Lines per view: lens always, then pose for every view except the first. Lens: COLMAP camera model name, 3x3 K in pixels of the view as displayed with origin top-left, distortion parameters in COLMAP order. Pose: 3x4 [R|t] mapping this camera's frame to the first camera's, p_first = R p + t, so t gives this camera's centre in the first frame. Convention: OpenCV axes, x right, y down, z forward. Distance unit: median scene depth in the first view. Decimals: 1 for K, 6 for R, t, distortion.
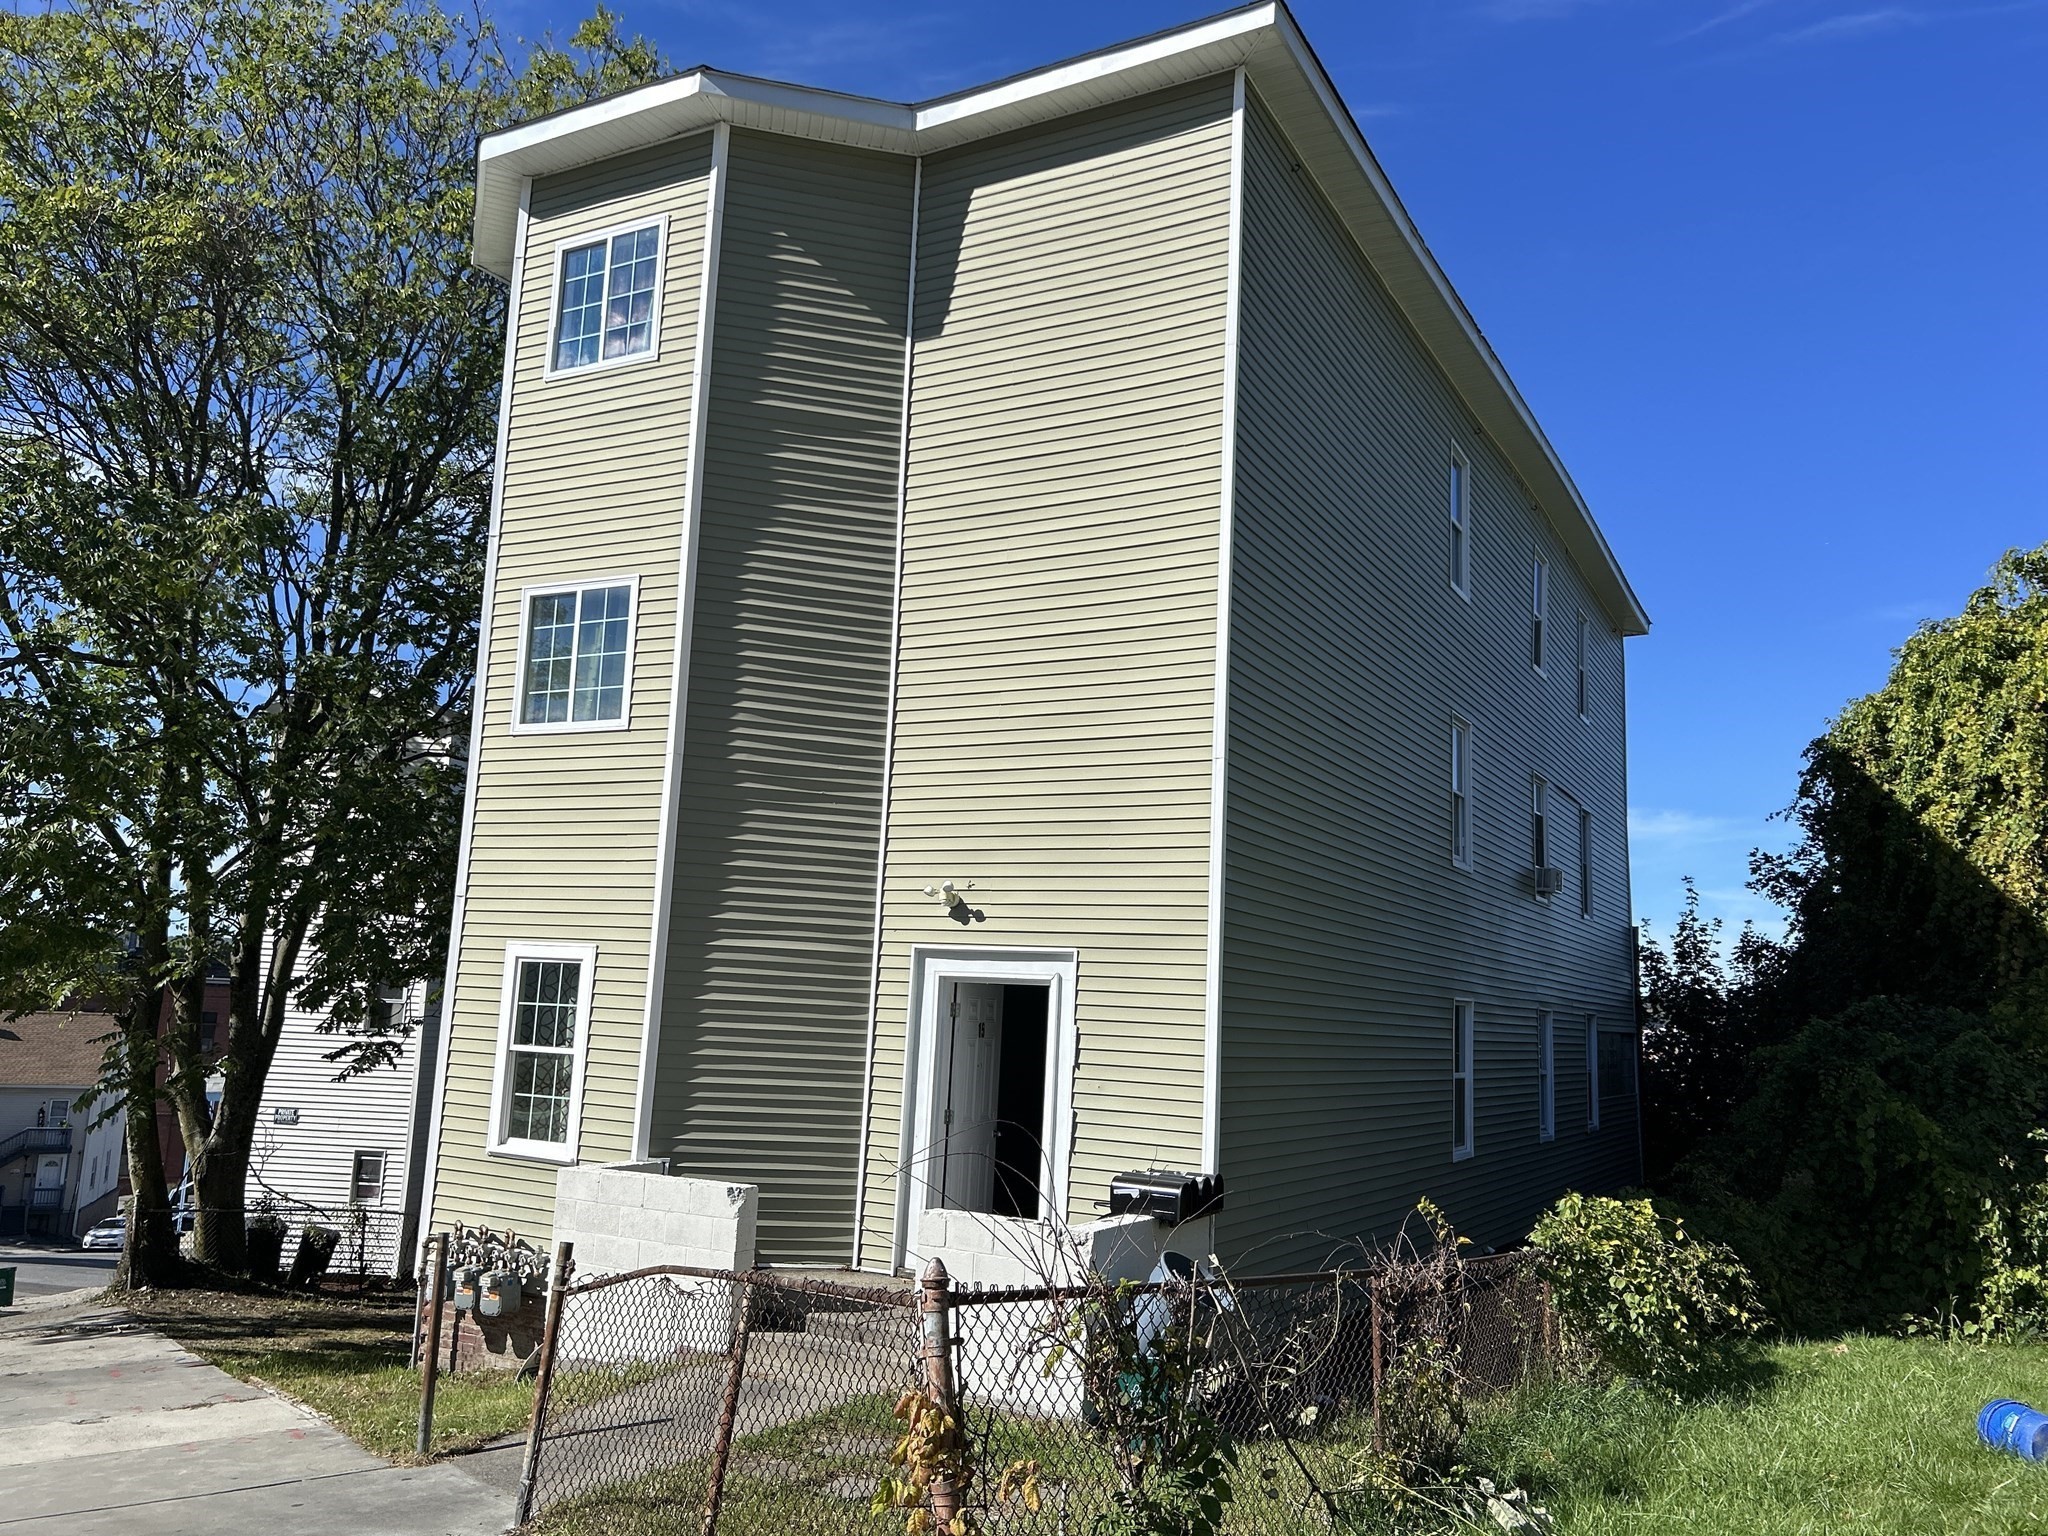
lens RADIAL K [[1531.8, 0, 1024.0], [0, 1531.8, 768.0], [0, 0, 1]] dist [0.066238, -0.078706]
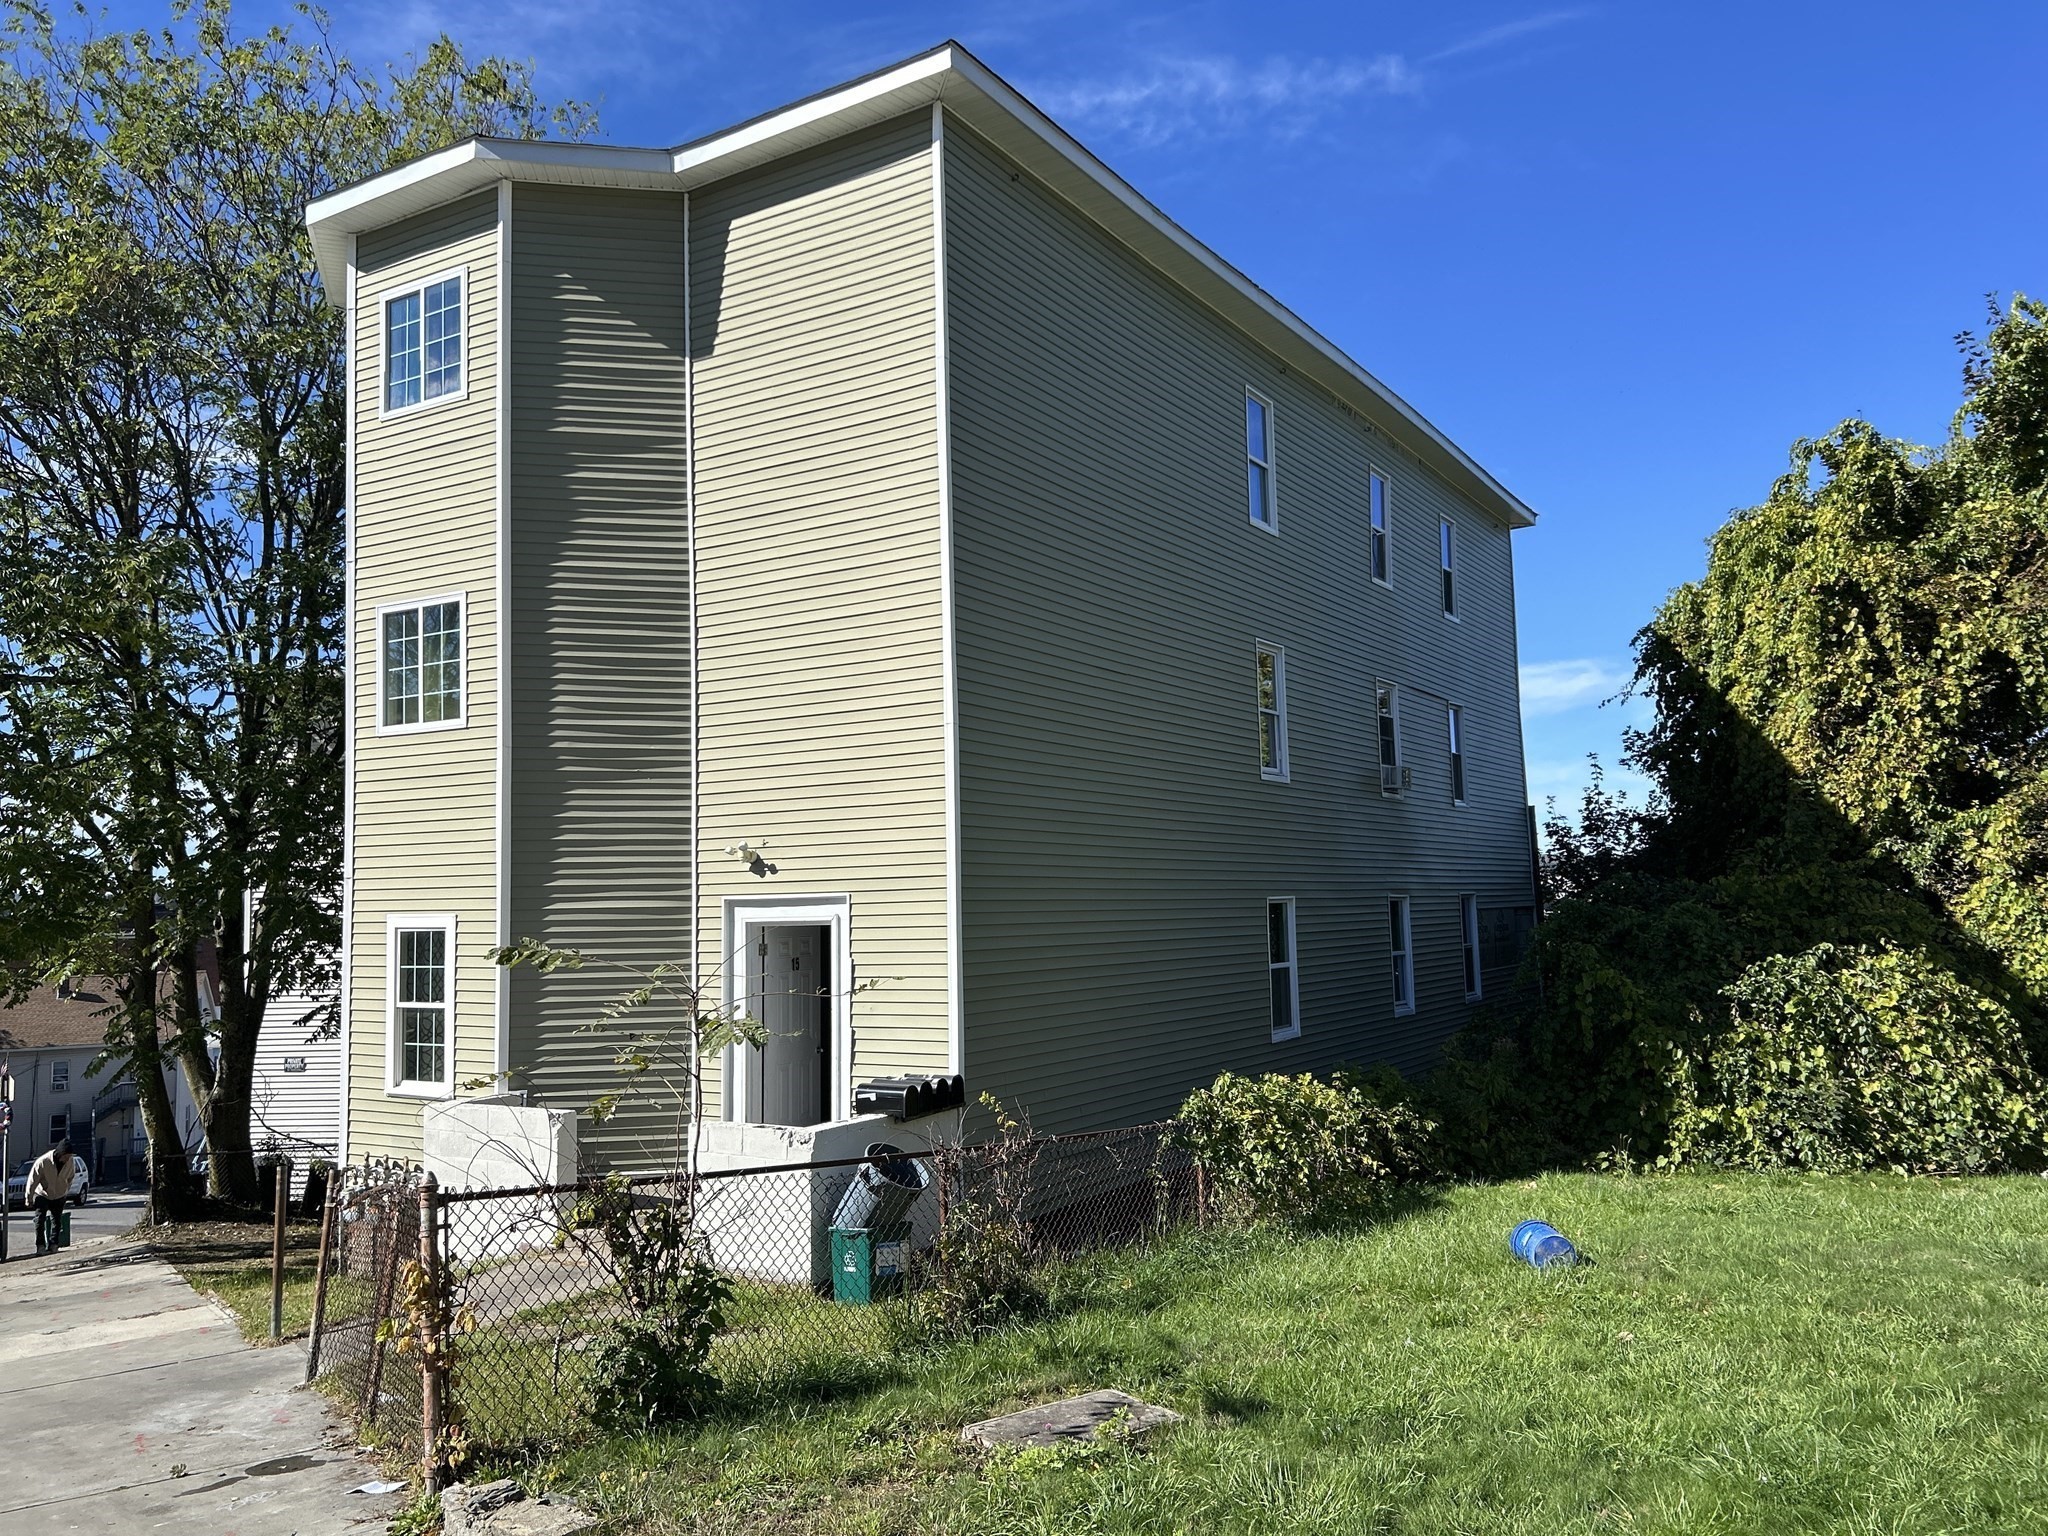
lens RADIAL K [[1536.3, 0, 1024.0], [0, 1536.3, 768.0], [0, 0, 1]] dist [0.039853, -0.041916]
pose [[0.996519, -0.071960, -0.042089, 0.198034], [0.074604, 0.995090, 0.065035, -0.037616], [0.037202, -0.067949, 0.996995, -0.134669]]
